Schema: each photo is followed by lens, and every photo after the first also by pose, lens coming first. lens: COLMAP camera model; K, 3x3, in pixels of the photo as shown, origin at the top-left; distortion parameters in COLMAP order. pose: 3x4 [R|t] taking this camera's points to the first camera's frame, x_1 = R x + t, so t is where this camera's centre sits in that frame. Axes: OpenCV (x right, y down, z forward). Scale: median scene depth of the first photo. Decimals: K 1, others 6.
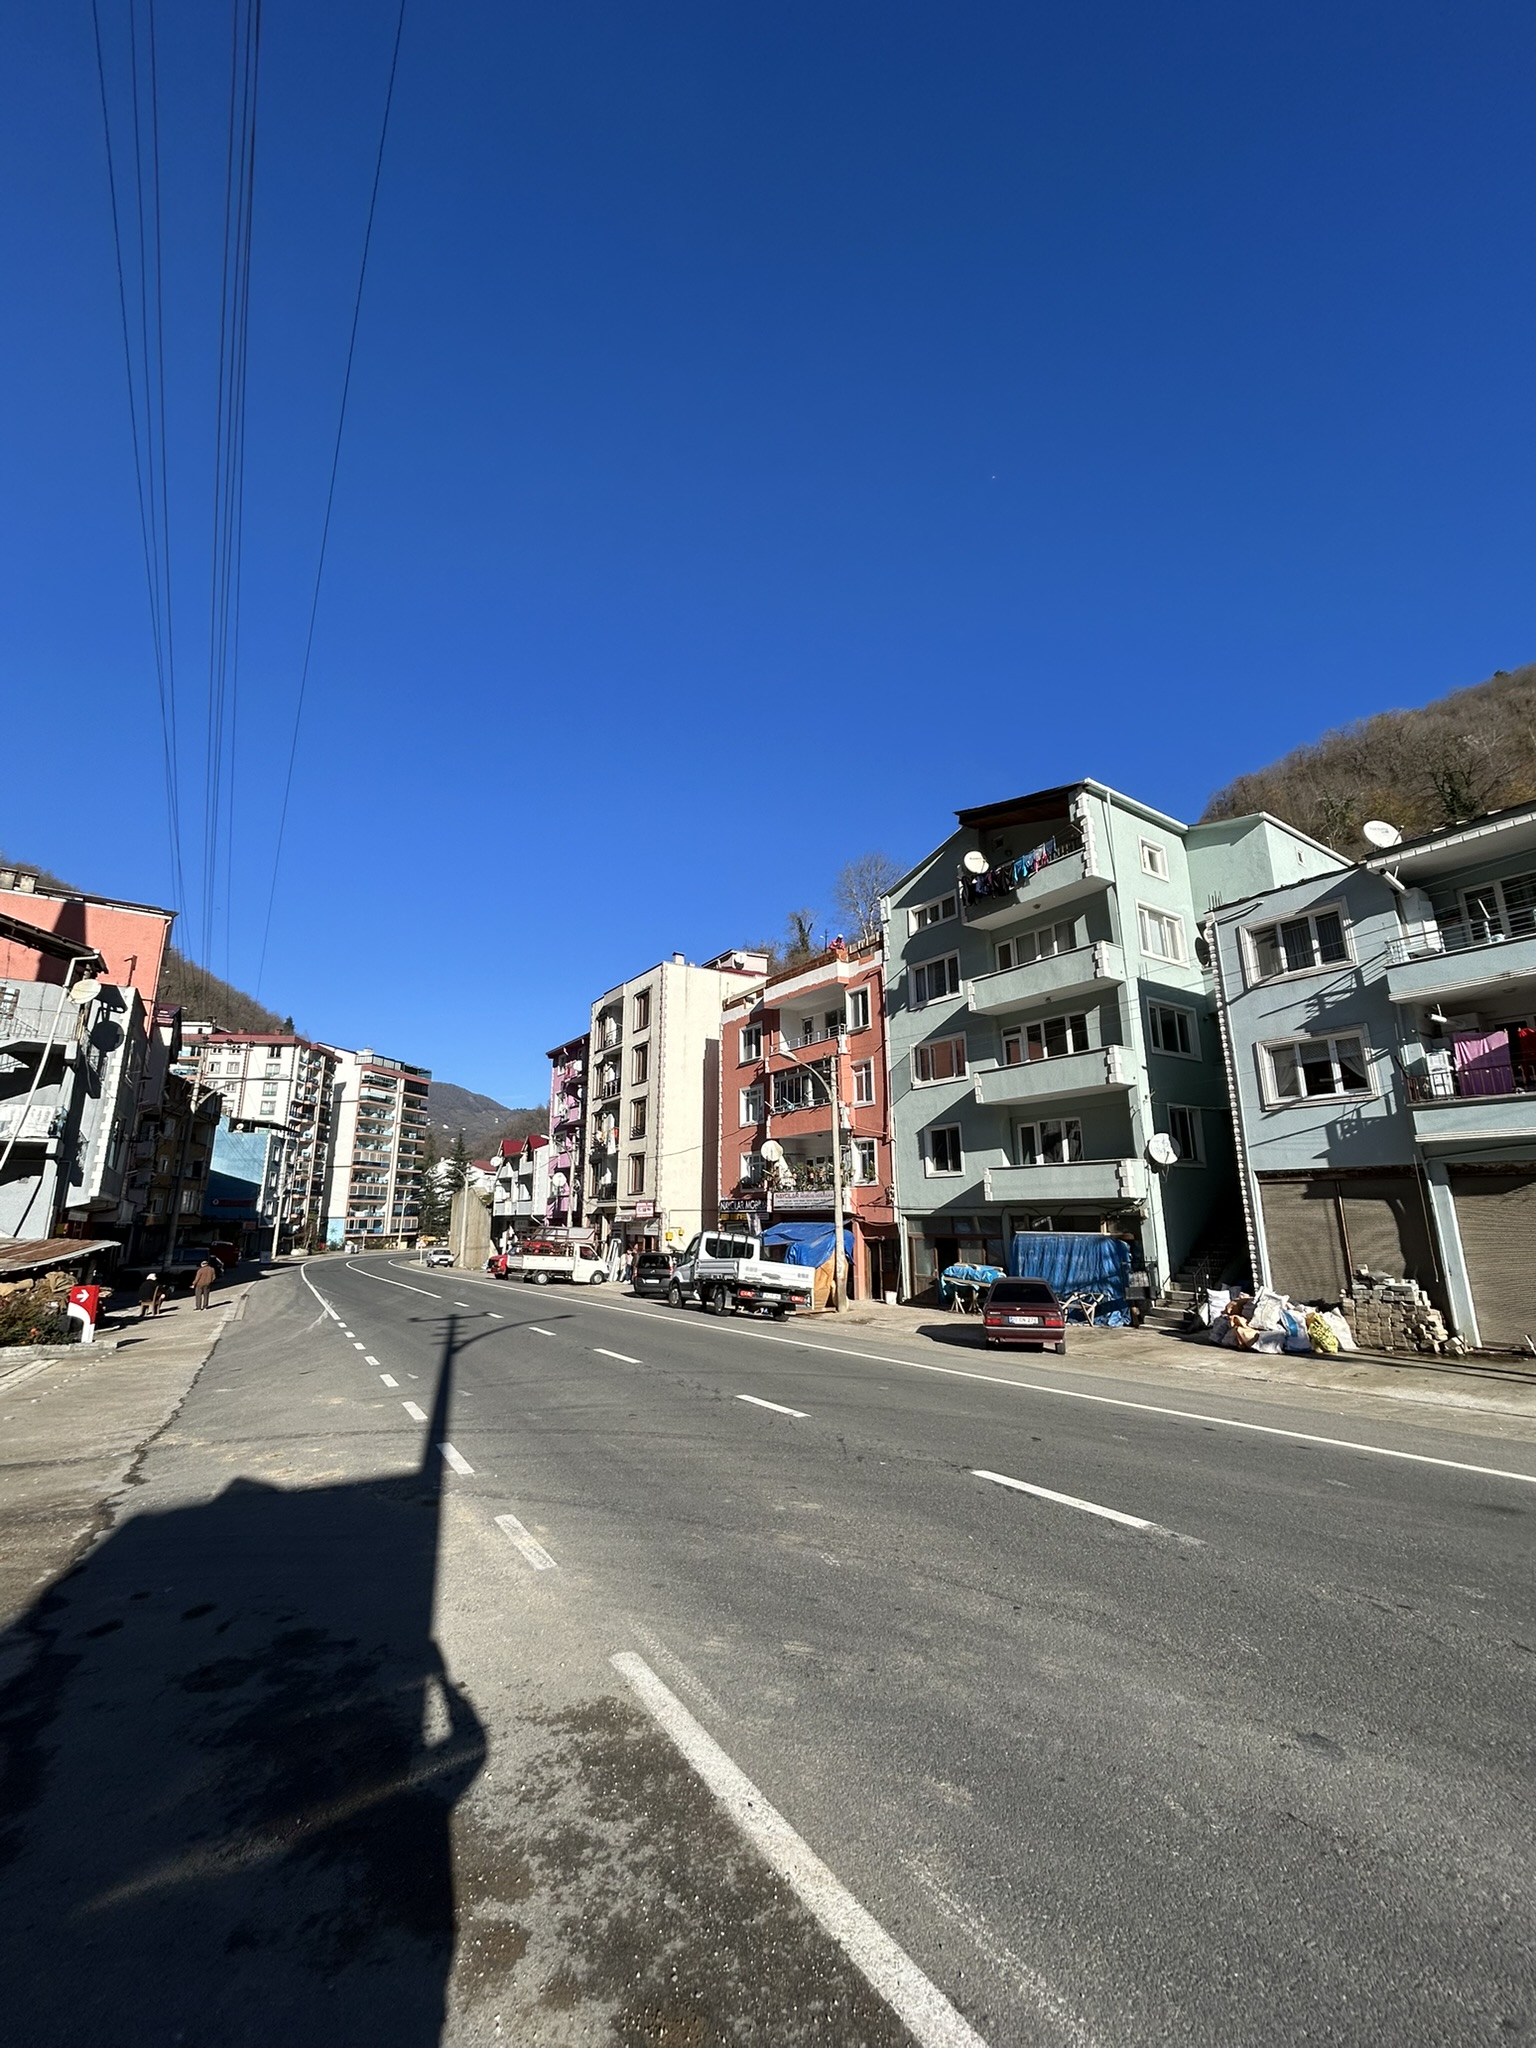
lens RADIAL K [[815.4, 0, 763.6], [0, 815.4, 1029.1], [0, 0, 1]] dist [-0.004422, -0.000055]
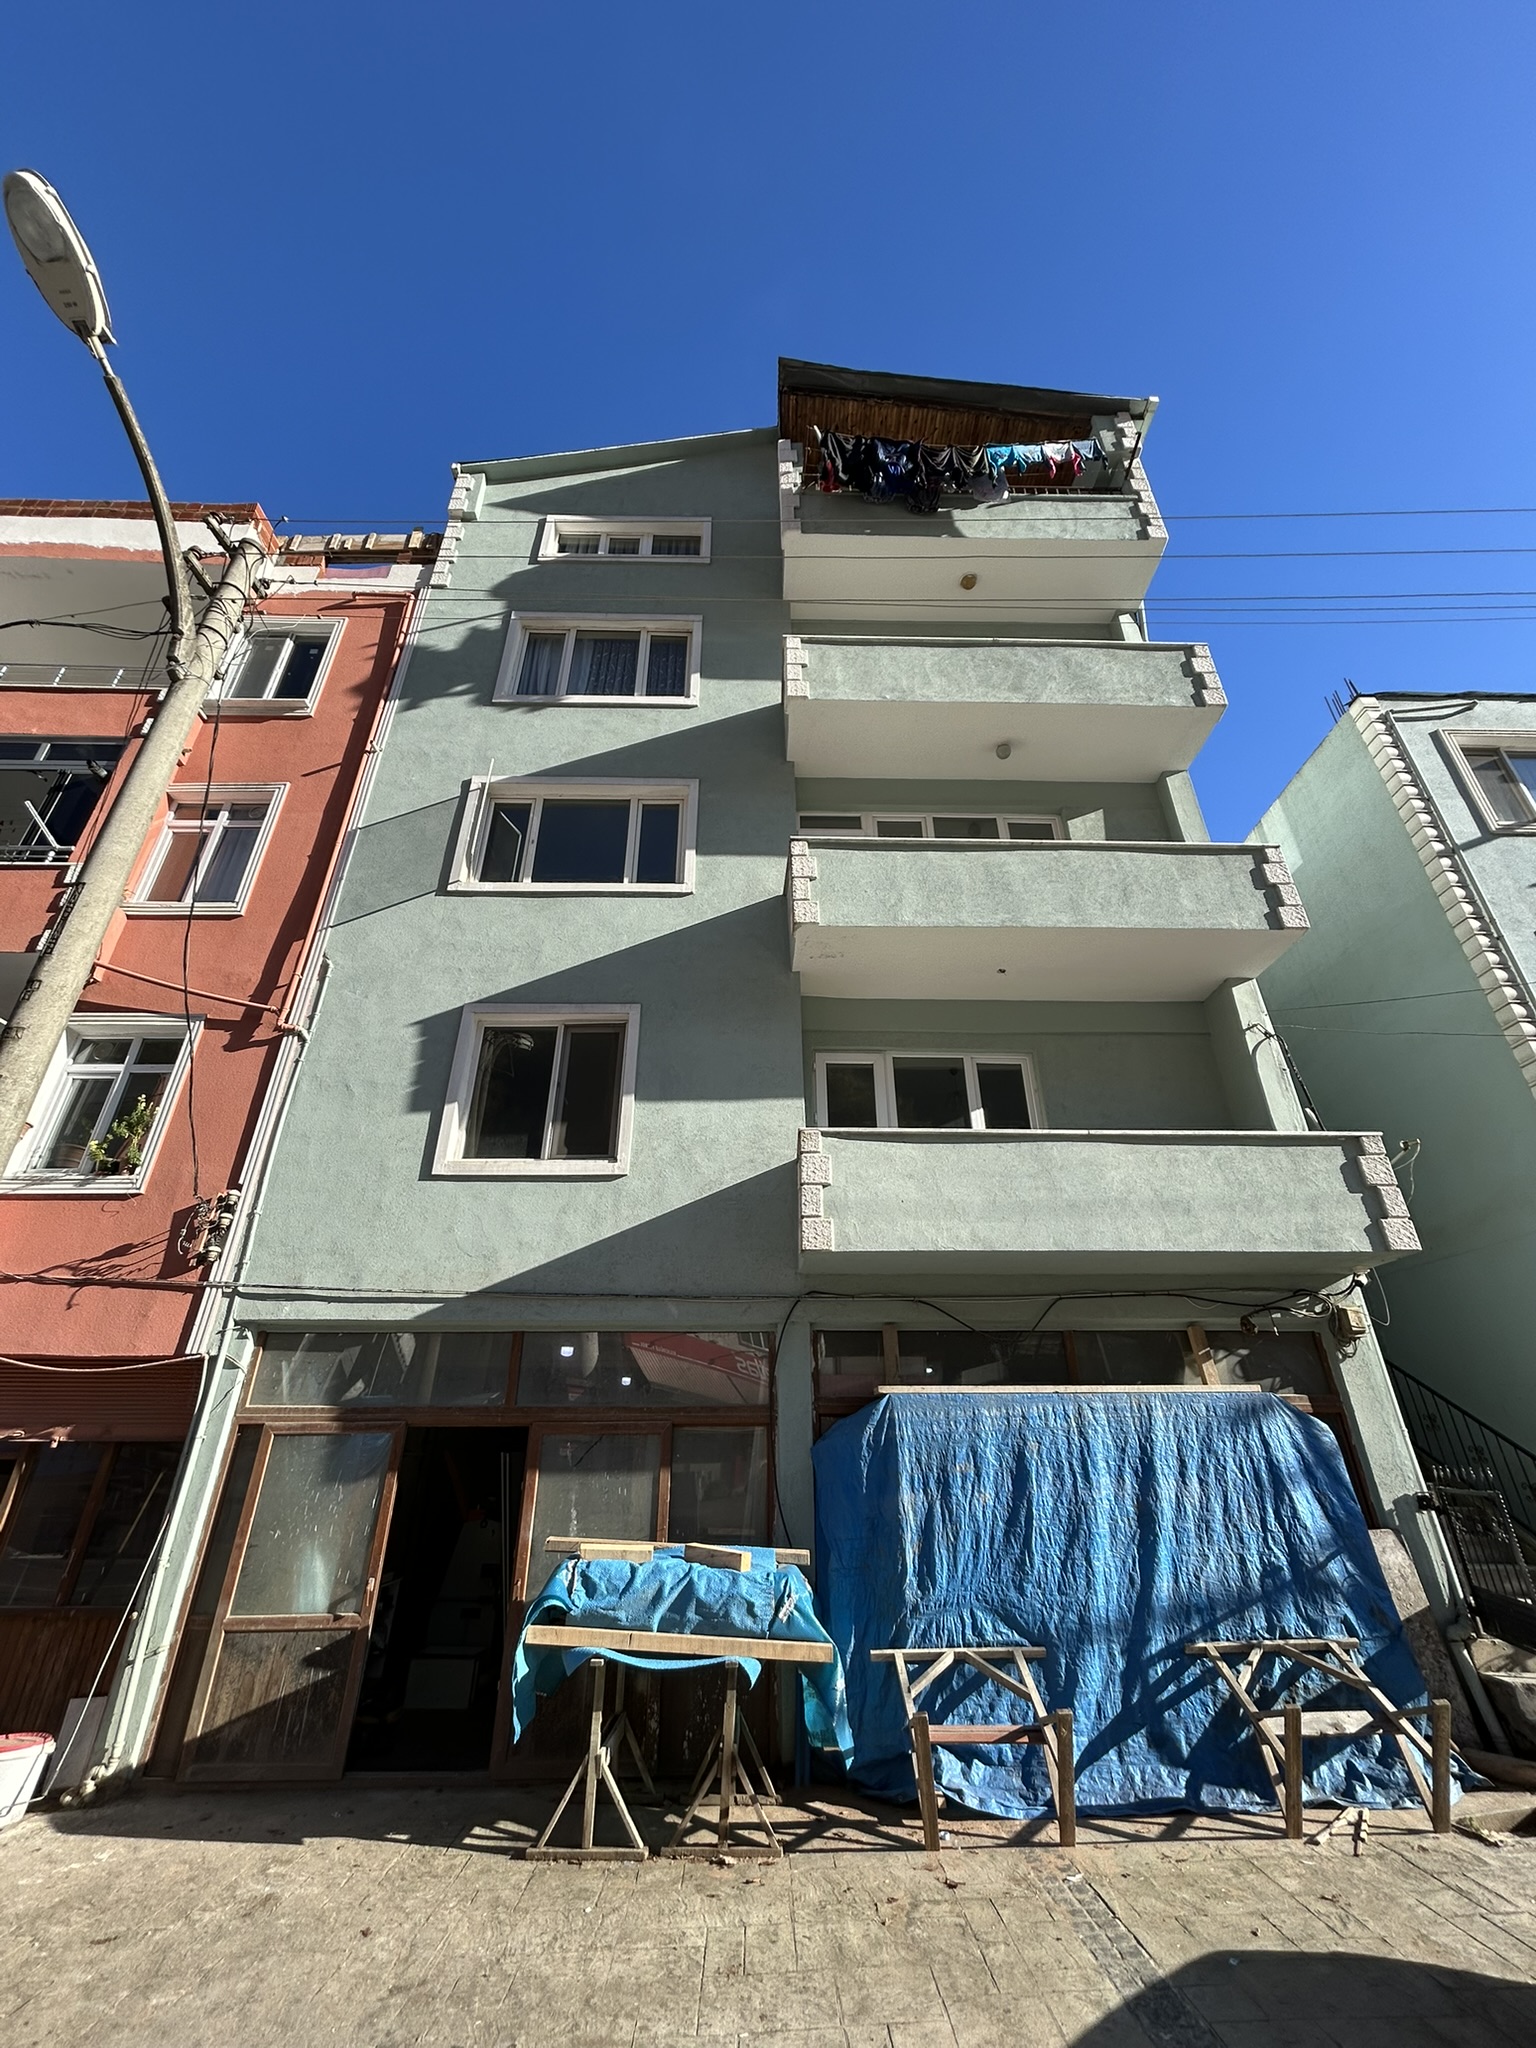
lens RADIAL K [[827.1, 0, 768.0], [0, 827.1, 1024.0], [0, 0, 1]] dist [0.000361, 0.000255]
pose [[0.541907, 0.402643, 0.737709, 0.052791], [-0.187948, 0.913596, -0.360580, 0.254396], [-0.819153, 0.056750, 0.570760, 0.906424]]
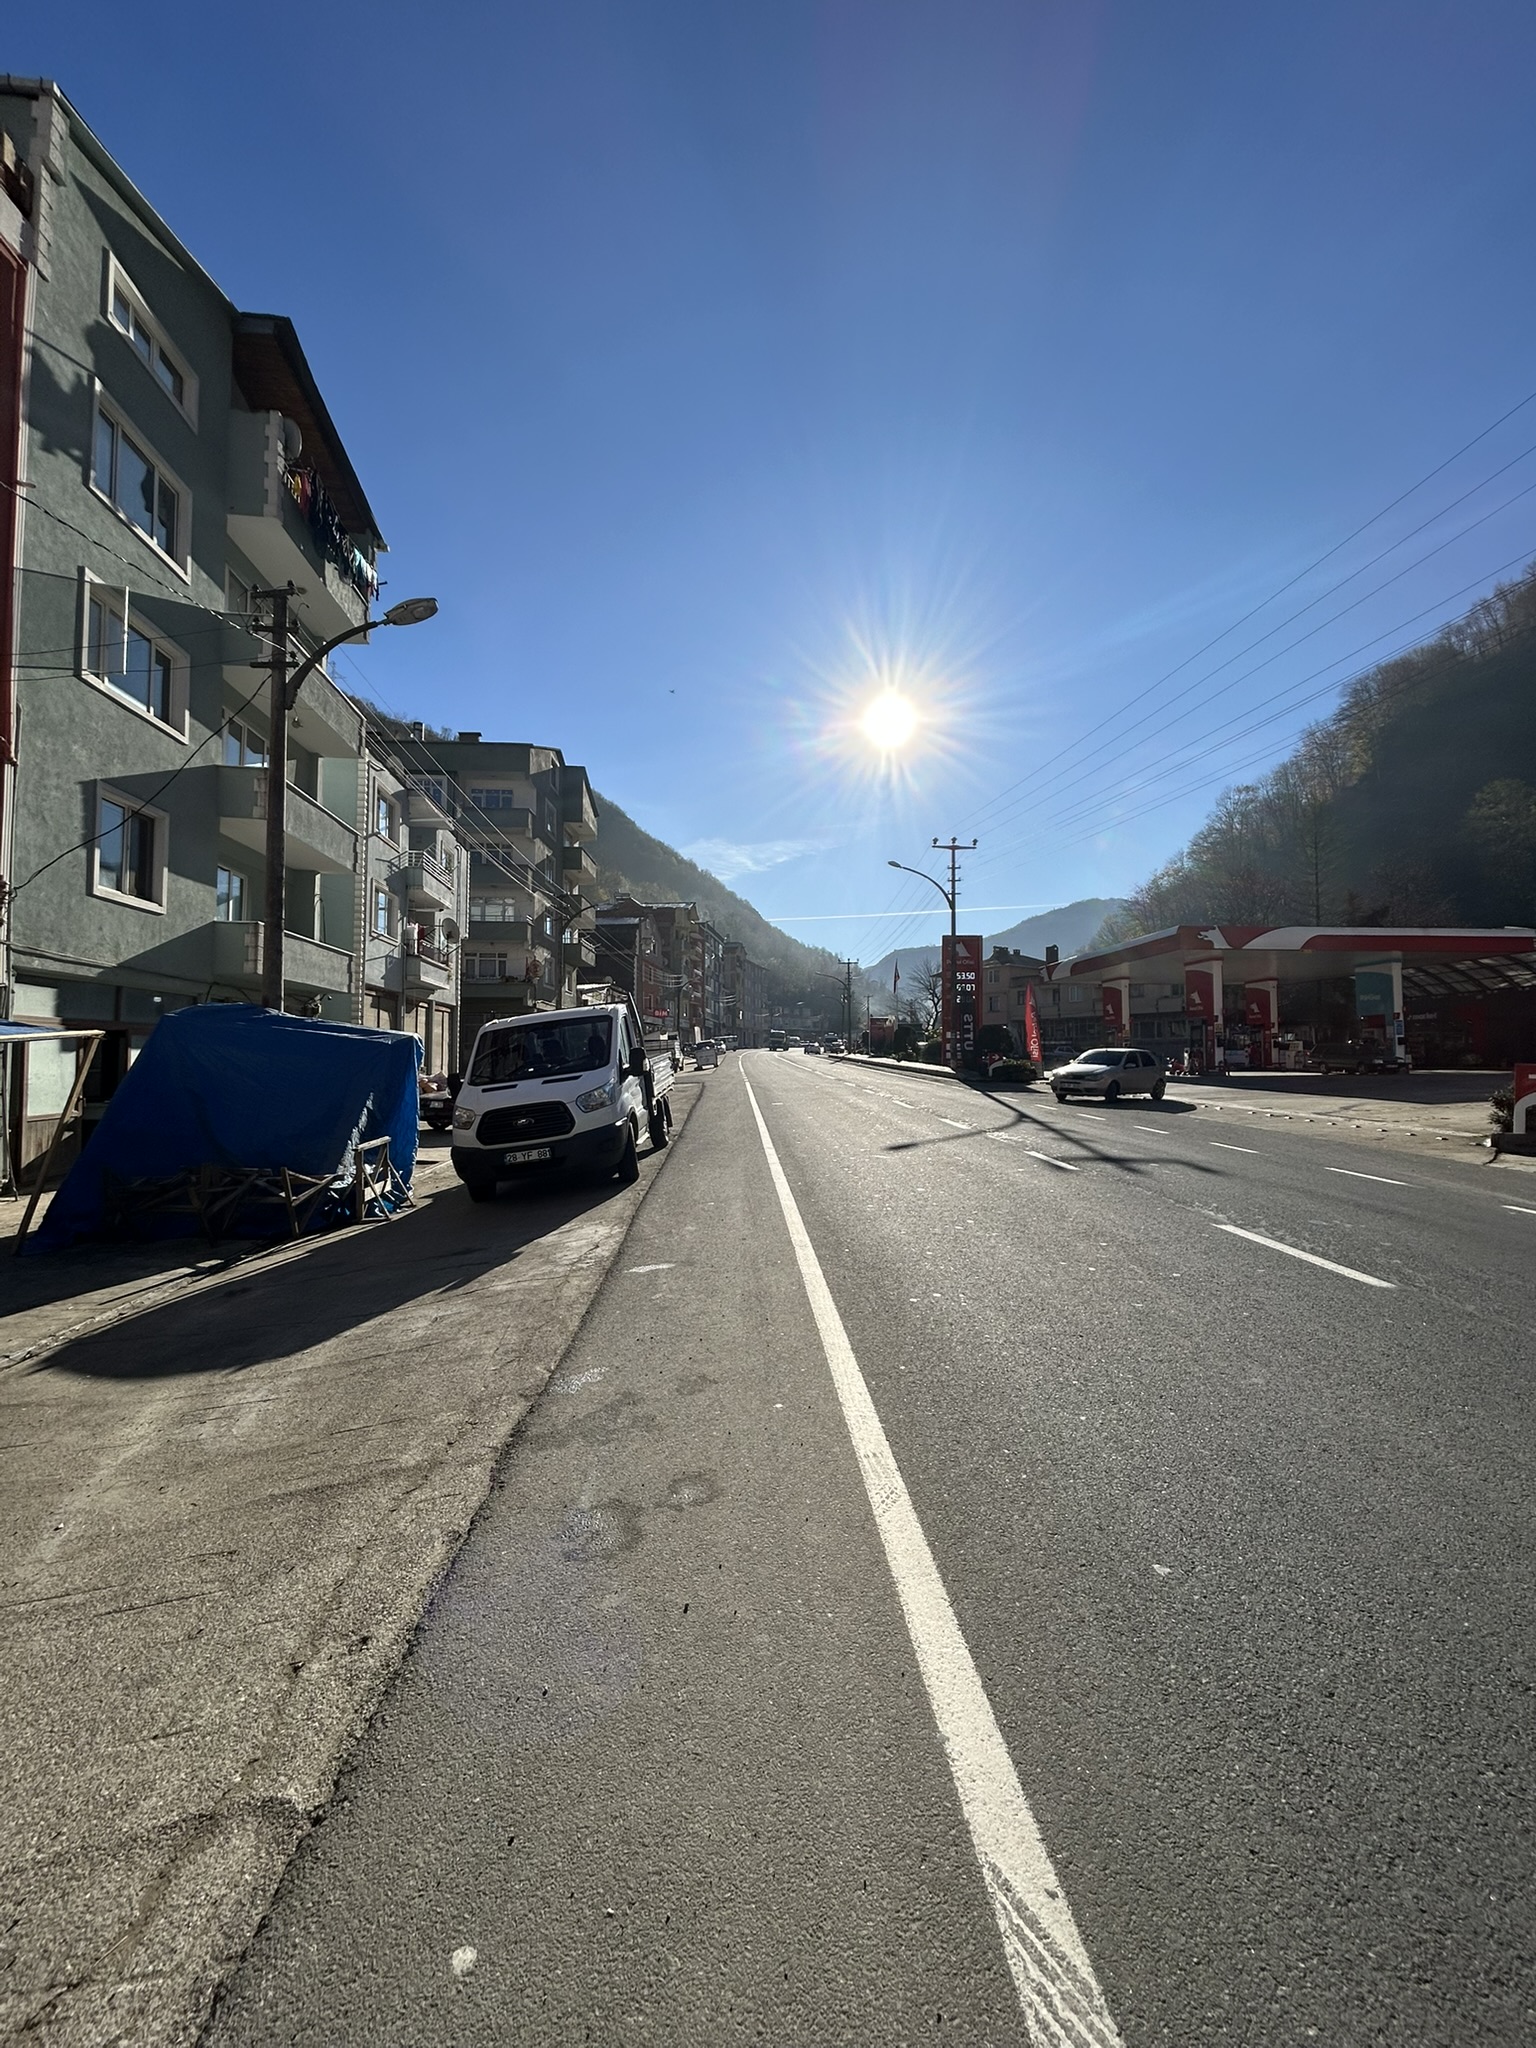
lens RADIAL K [[815.4, 0, 763.6], [0, 815.4, 1029.1], [0, 0, 1]] dist [-0.004422, -0.000055]
pose [[-0.892099, 0.026659, 0.451053, -0.374041], [-0.090571, 0.967447, -0.236312, 0.384253], [-0.442670, -0.251666, -0.860644, 1.428314]]
